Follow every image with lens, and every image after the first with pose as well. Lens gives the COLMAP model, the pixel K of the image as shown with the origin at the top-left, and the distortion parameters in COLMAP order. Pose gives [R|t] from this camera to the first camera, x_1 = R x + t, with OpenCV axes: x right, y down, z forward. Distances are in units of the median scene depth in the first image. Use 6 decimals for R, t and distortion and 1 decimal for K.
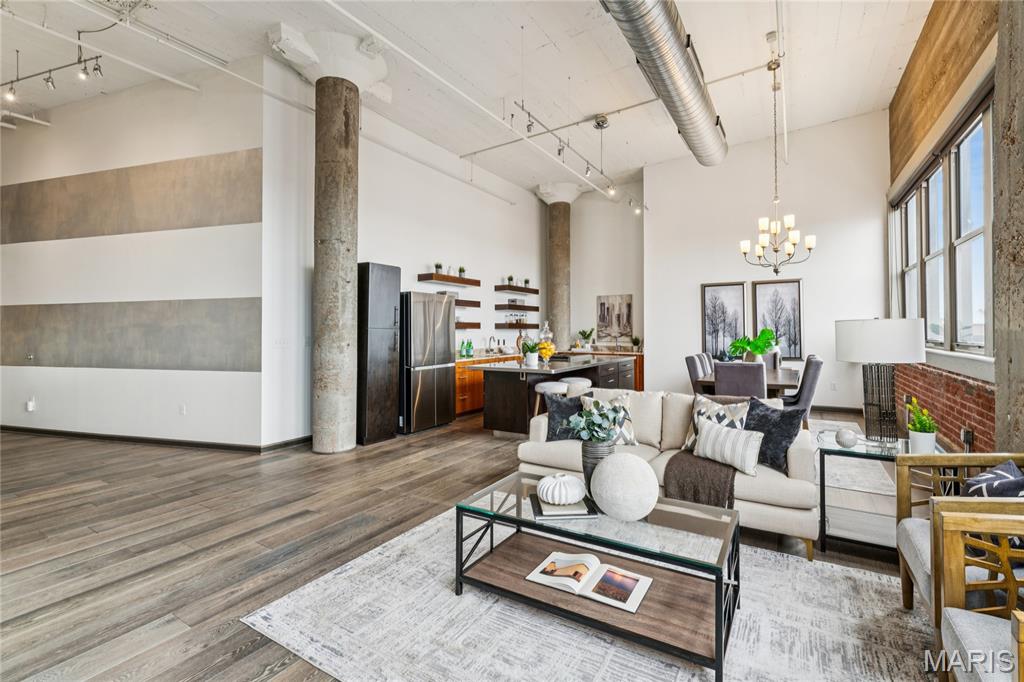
lens RADIAL K [[461.8, 0, 511.8], [0, 461.8, 323.3], [0, 0, 1]] dist [-0.000659, -0.000153]
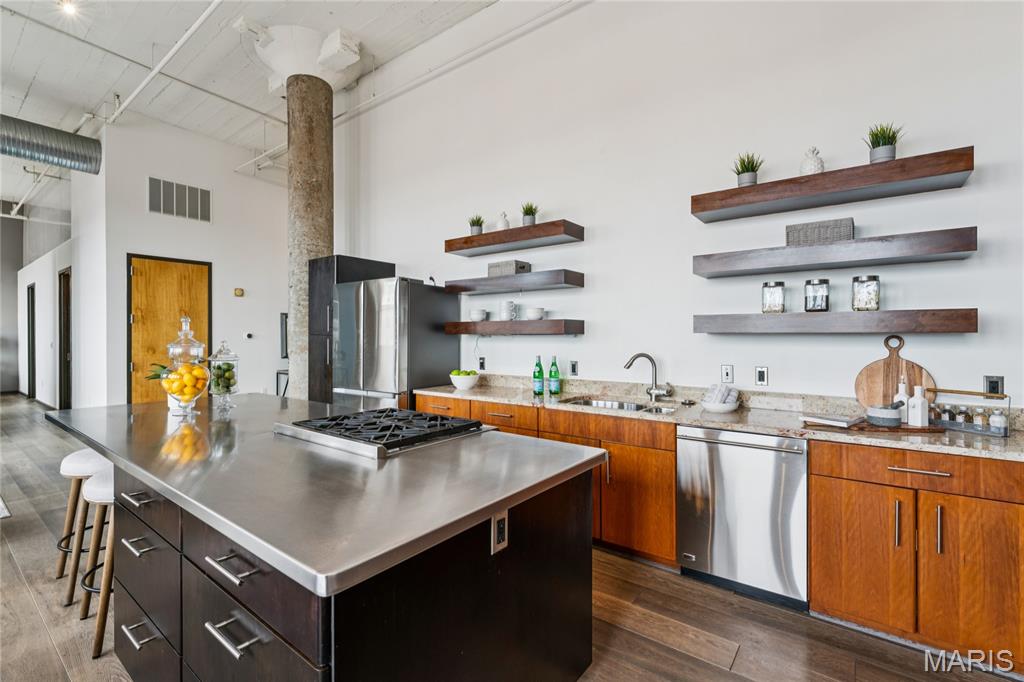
lens RADIAL K [[453.9, 0, 508.3], [0, 453.9, 339.3], [0, 0, 1]] dist [0.001309, -0.000148]
pose [[-0.098666, 0.009770, -0.995073, 0.314986], [0.016183, 0.999835, 0.008212, 0.011414], [0.994989, -0.015293, -0.098808, 0.891584]]
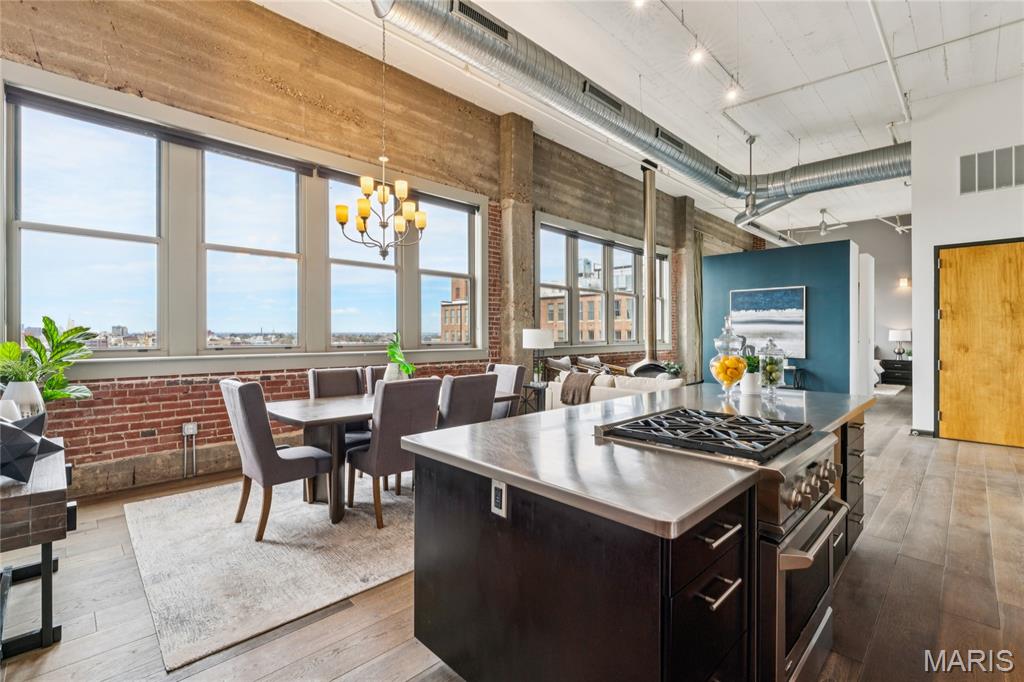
lens RADIAL K [[456.1, 0, 512.3], [0, 456.1, 334.0], [0, 0, 1]] dist [-0.002154, -0.000435]
pose [[-0.971924, 0.001675, 0.235290, 0.126442], [-0.001770, 0.999894, -0.014427, 0.015626], [-0.235289, -0.014438, -0.971818, 1.037523]]
